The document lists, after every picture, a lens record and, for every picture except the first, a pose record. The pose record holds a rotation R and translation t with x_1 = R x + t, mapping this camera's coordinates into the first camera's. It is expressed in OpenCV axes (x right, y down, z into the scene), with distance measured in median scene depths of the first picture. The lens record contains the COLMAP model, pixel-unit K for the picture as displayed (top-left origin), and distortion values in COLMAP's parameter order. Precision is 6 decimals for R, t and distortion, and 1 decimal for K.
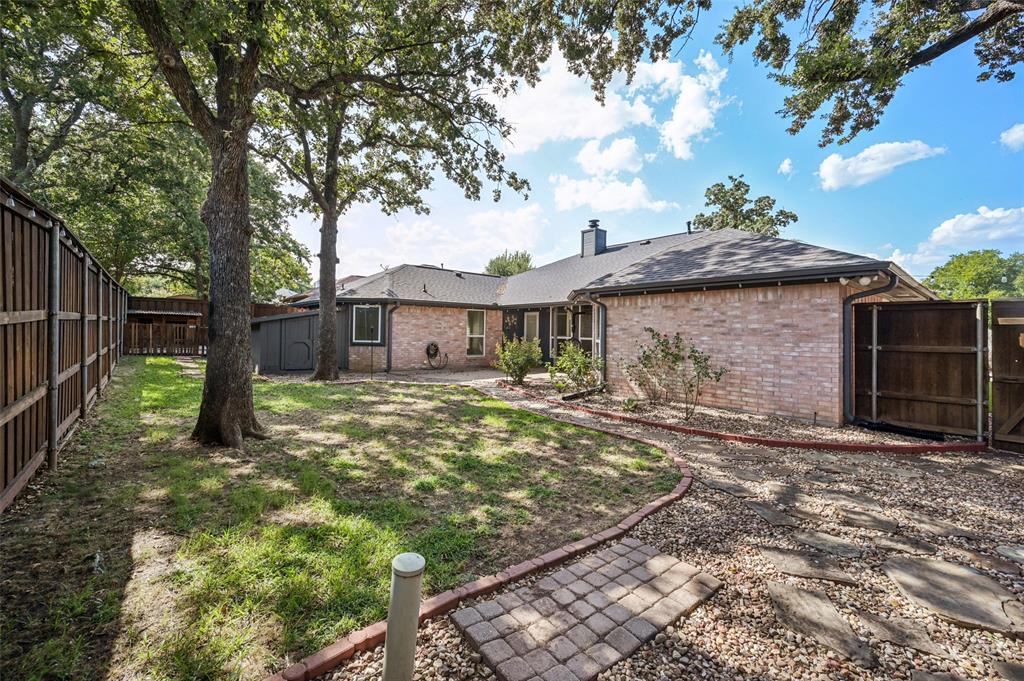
lens RADIAL K [[409.2, 0, 513.1], [0, 409.2, 336.7], [0, 0, 1]] dist [-0.001188, -0.000201]
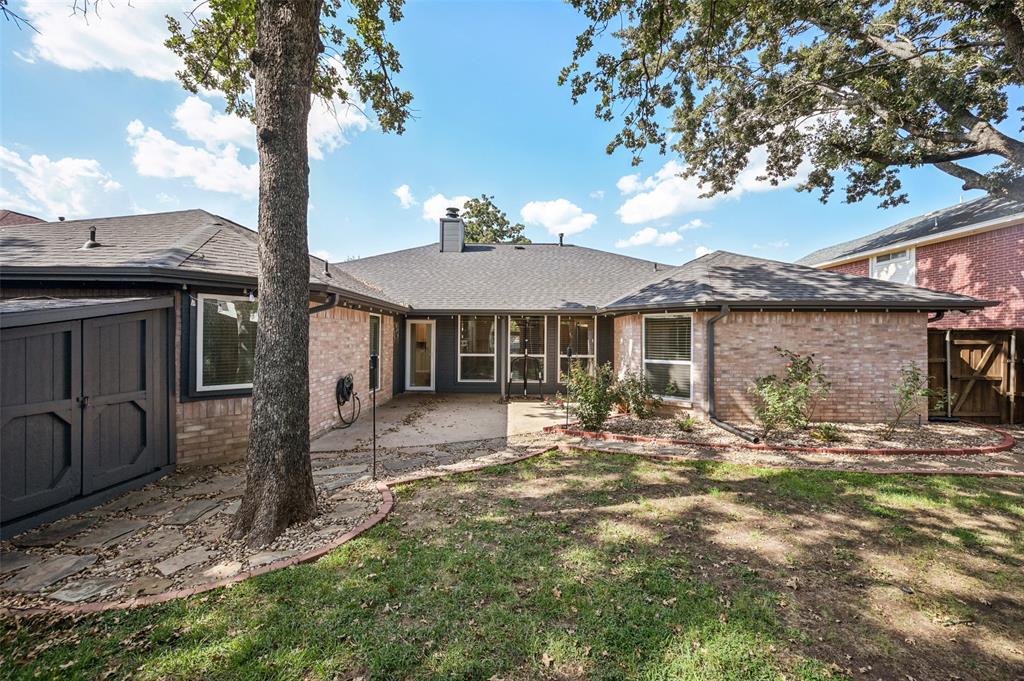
lens RADIAL K [[409.2, 0, 513.1], [0, 409.2, 336.7], [0, 0, 1]] dist [-0.001188, -0.000201]
pose [[0.655372, -0.005832, 0.755284, -0.841342], [0.014260, 0.999888, -0.004653, -0.055106], [-0.755172, 0.013819, 0.655382, 0.913186]]
